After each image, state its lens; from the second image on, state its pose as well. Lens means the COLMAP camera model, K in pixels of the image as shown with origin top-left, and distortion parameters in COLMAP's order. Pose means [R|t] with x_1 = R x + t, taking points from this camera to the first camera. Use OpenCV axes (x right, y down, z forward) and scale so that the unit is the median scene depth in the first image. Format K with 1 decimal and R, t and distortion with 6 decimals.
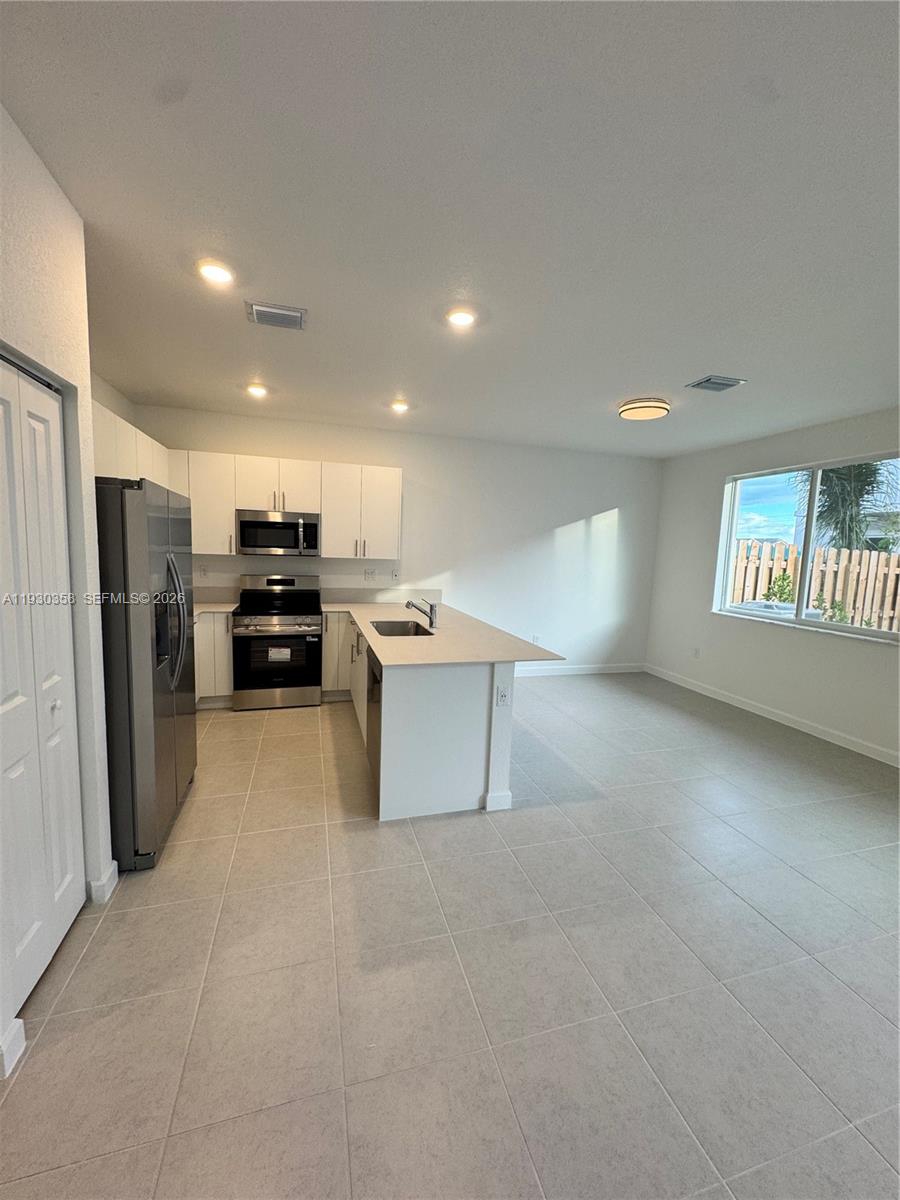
lens RADIAL K [[479.3, 0, 451.3], [0, 479.3, 601.1], [0, 0, 1]] dist [-0.003524, 0.000397]
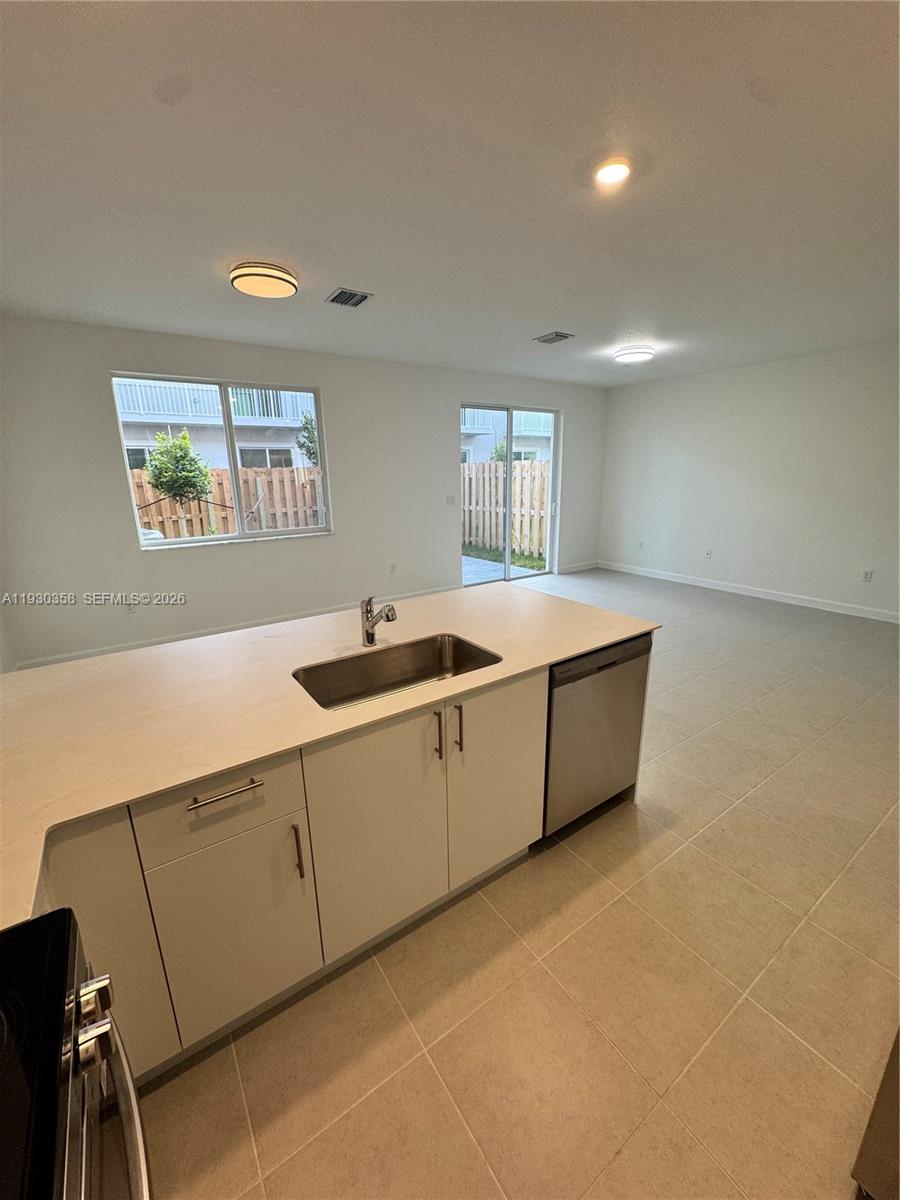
lens RADIAL K [[479.3, 0, 450.8], [0, 479.3, 599.3], [0, 0, 1]] dist [-0.003524, 0.000397]
pose [[-0.308412, -0.286227, 0.907170, -0.476751], [0.111715, 0.936160, 0.333353, -0.142518], [-0.944670, 0.204155, -0.256747, 0.954395]]
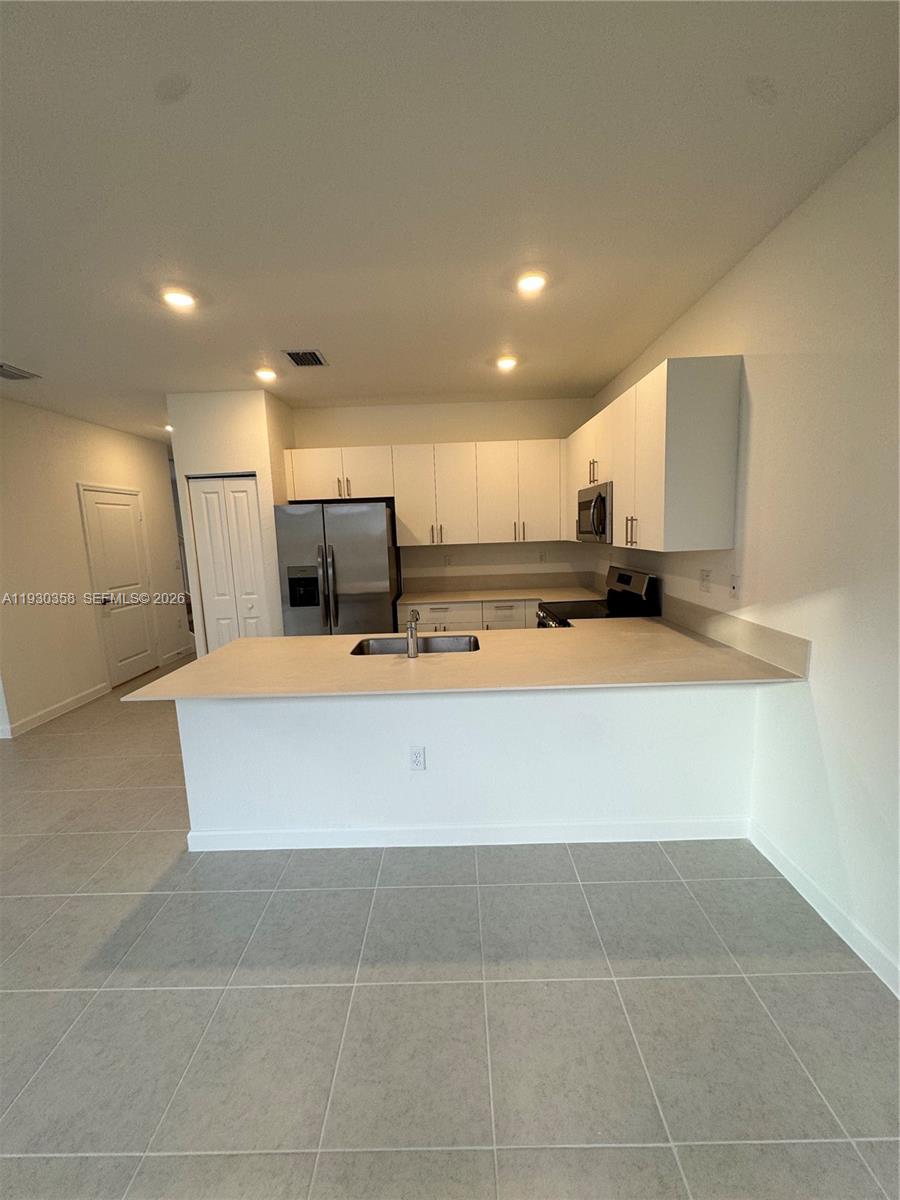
lens RADIAL K [[479.3, 0, 451.9], [0, 479.3, 598.9], [0, 0, 1]] dist [-0.003524, 0.000397]
pose [[-0.294853, 0.116022, -0.948473, 0.505483], [-0.081907, 0.985879, 0.146060, -0.111588], [0.952026, 0.120753, -0.281186, 1.125256]]
